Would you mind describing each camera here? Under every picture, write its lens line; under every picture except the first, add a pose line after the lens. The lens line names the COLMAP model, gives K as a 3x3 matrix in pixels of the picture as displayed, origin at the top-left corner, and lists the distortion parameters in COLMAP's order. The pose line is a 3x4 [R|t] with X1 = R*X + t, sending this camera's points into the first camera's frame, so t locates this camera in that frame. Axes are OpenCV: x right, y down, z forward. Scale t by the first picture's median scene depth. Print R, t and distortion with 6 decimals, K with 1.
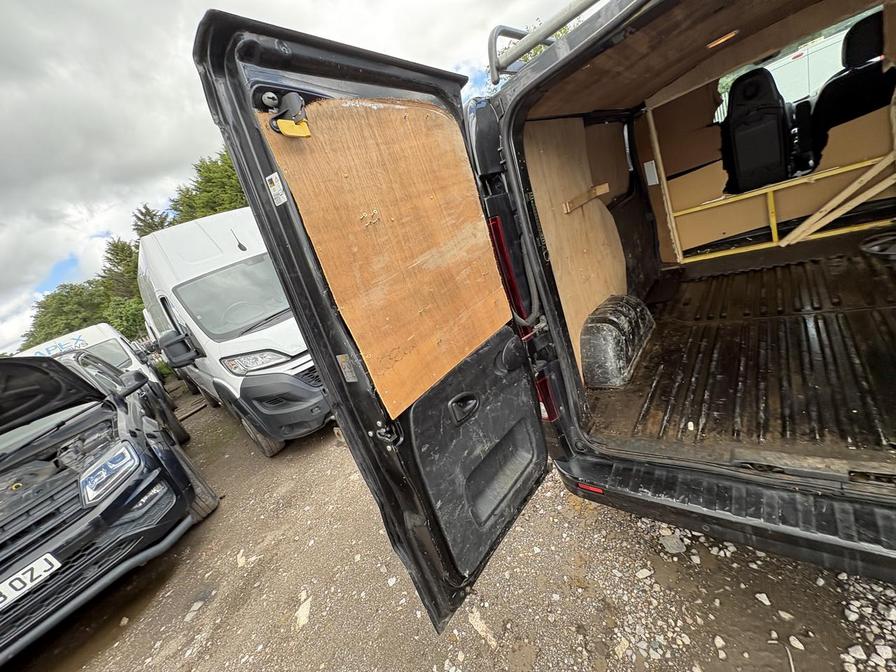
lens RADIAL K [[353.3, 0, 444.0], [0, 353.3, 333.5], [0, 0, 1]] dist [0.001059, -0.000262]
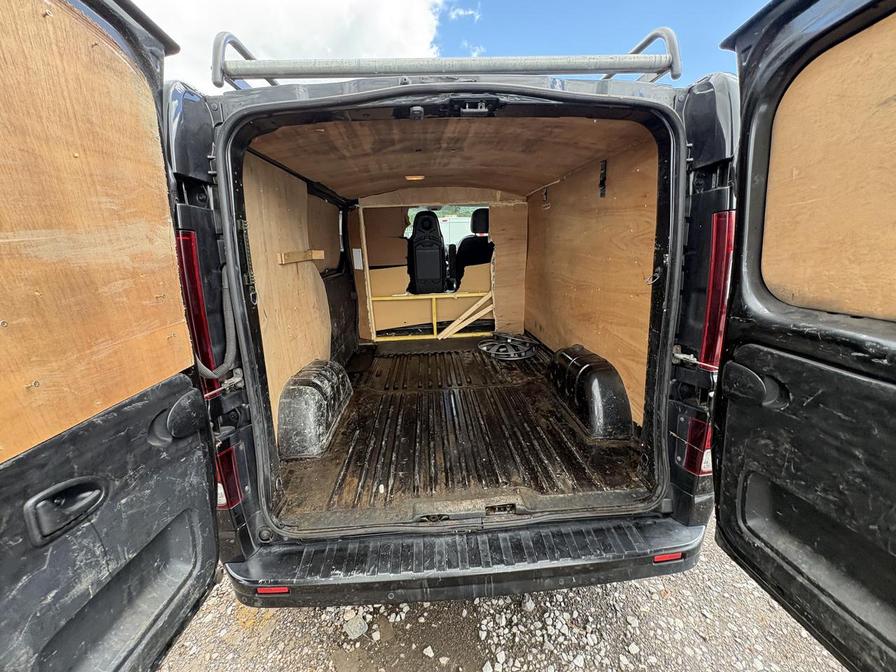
lens RADIAL K [[356.9, 0, 448.0], [0, 356.9, 336.0], [0, 0, 1]] dist [0.001493, -0.000248]
pose [[0.680240, 0.167931, 0.713494, 0.012784], [-0.026512, 0.978402, -0.205005, 0.032483], [-0.732510, 0.120537, 0.670000, 0.101863]]
